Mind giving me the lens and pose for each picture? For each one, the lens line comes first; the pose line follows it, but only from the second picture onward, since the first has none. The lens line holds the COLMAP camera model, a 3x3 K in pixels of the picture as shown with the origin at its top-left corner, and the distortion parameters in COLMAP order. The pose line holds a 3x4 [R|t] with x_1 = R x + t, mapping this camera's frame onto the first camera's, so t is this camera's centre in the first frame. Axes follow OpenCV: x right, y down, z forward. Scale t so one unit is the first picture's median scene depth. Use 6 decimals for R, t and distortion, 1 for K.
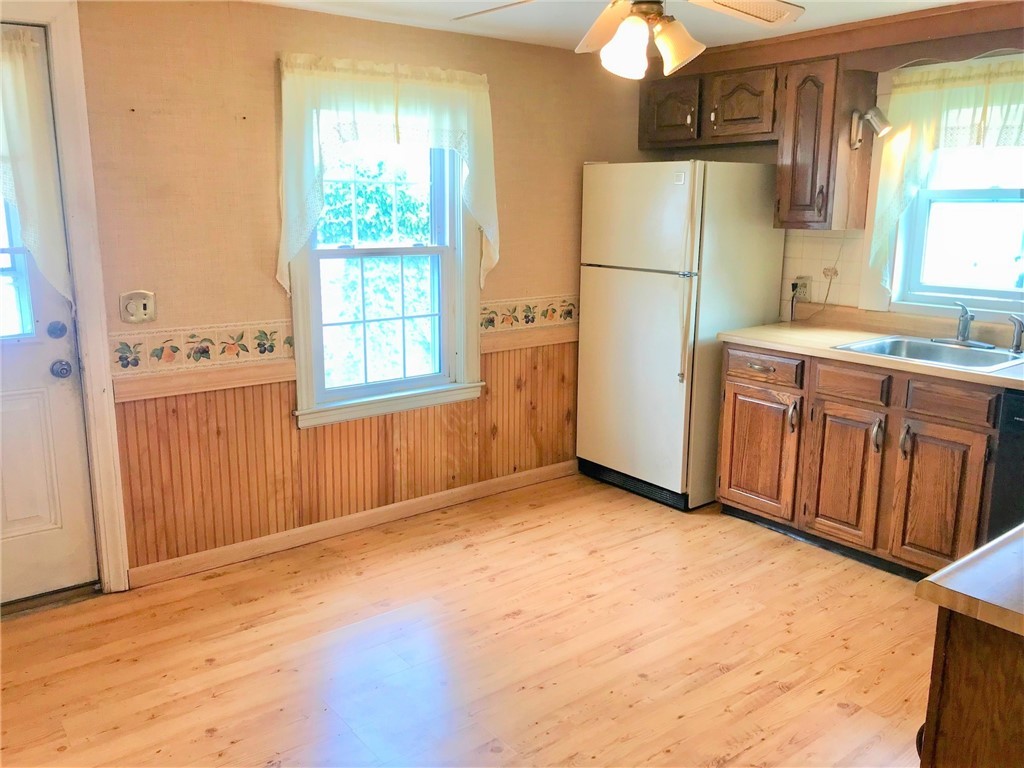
lens RADIAL K [[832.1, 0, 518.7], [0, 832.1, 359.6], [0, 0, 1]] dist [0.005205, 0.005378]
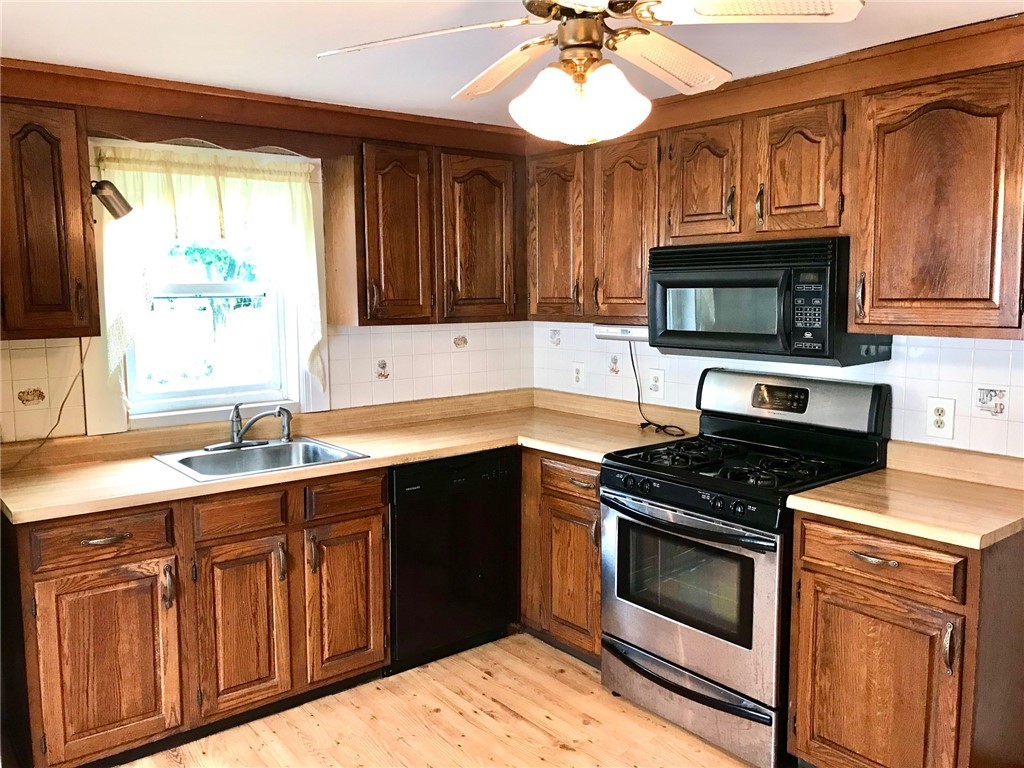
lens RADIAL K [[832.1, 0, 518.7], [0, 832.1, 359.6], [0, 0, 1]] dist [0.005205, 0.005378]
pose [[-0.008122, -0.093244, 0.995610, -0.409503], [0.189691, 0.977421, 0.093088, -0.145189], [-0.981810, 0.189614, 0.009749, 0.683375]]
